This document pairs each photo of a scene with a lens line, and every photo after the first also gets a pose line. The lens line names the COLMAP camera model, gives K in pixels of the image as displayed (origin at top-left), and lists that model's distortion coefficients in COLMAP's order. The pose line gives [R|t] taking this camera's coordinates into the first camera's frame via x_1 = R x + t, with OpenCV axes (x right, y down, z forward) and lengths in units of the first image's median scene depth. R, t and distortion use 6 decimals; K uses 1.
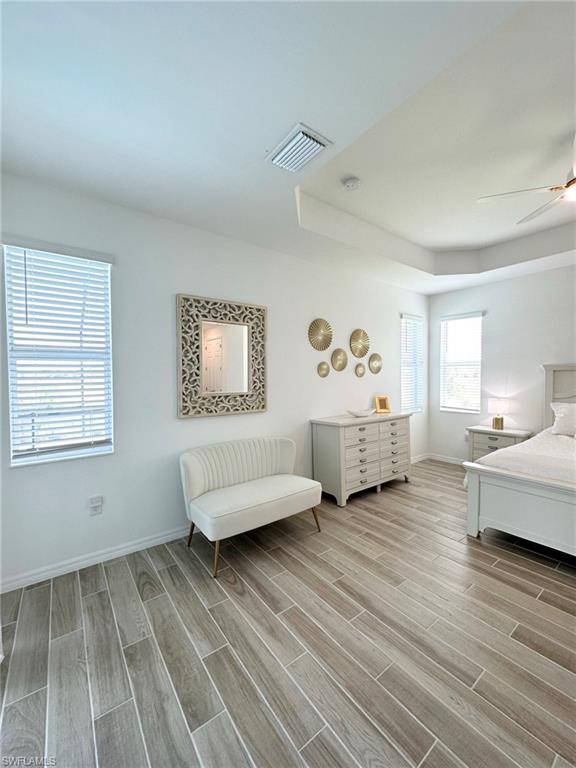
lens RADIAL K [[306.5, 0, 287.8], [0, 306.5, 382.7], [0, 0, 1]] dist [-0.001982, 0.001340]
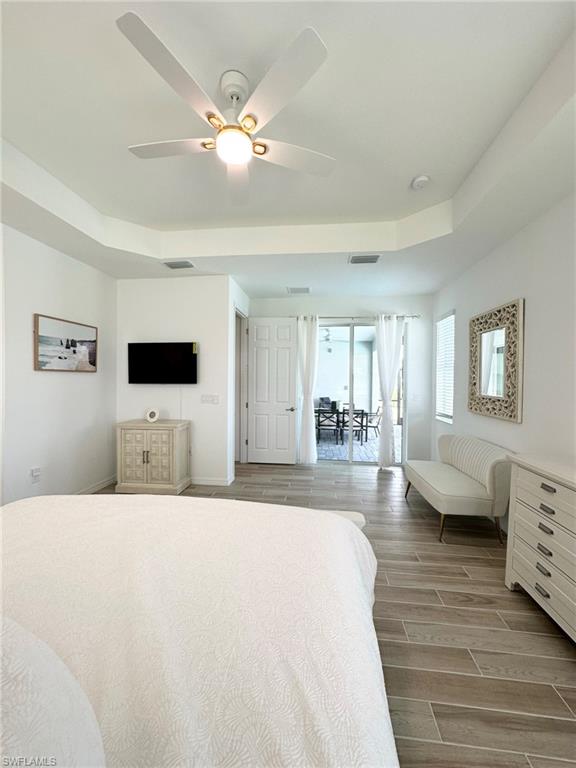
lens RADIAL K [[306.5, 0, 287.3], [0, 306.5, 385.4], [0, 0, 1]] dist [-0.001982, 0.001340]
pose [[-0.695063, 0.016440, -0.718761, 0.824822], [-0.018536, 0.998996, 0.040774, -0.026538], [0.718710, 0.041663, -0.694061, 0.954296]]
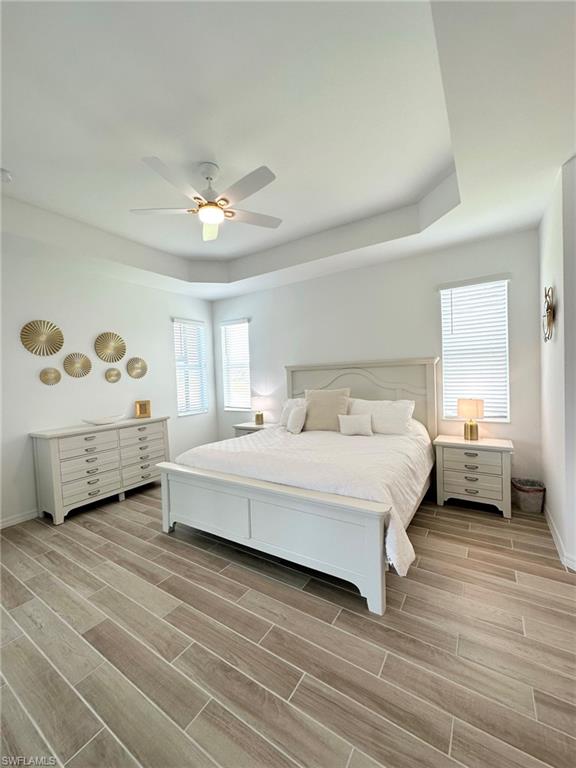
lens RADIAL K [[306.5, 0, 287.6], [0, 306.5, 382.8], [0, 0, 1]] dist [-0.001982, 0.001340]
pose [[0.937177, -0.038576, 0.346714, 0.456160], [0.039479, 0.999210, 0.004463, -0.000060], [-0.346613, 0.009505, 0.937960, -0.095413]]
